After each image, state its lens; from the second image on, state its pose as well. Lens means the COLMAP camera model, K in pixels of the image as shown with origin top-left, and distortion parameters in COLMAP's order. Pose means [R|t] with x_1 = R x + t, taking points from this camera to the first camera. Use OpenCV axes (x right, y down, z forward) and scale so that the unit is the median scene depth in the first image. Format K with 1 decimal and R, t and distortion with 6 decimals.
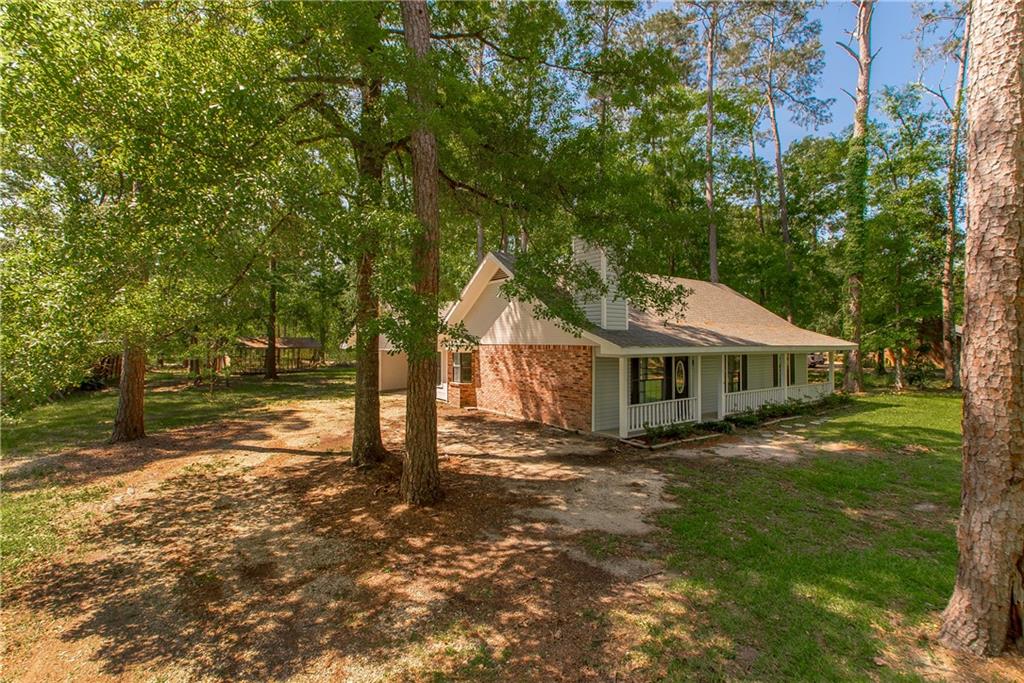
lens RADIAL K [[456.8, 0, 509.2], [0, 456.8, 342.3], [0, 0, 1]] dist [0.024555, 0.000118]
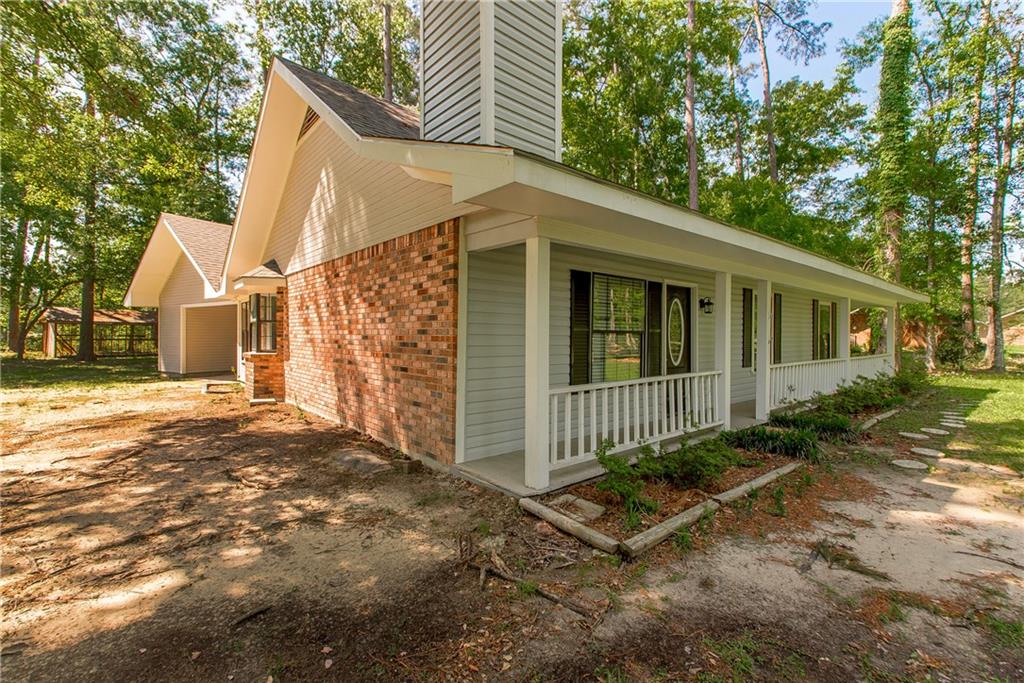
lens RADIAL K [[456.8, 0, 517.4], [0, 456.8, 338.3], [0, 0, 1]] dist [0.024555, 0.000118]
pose [[0.995345, 0.003238, 0.096326, 0.163036], [-0.003929, 0.999968, 0.006984, 0.080689], [-0.096301, -0.007330, 0.995325, 0.543363]]
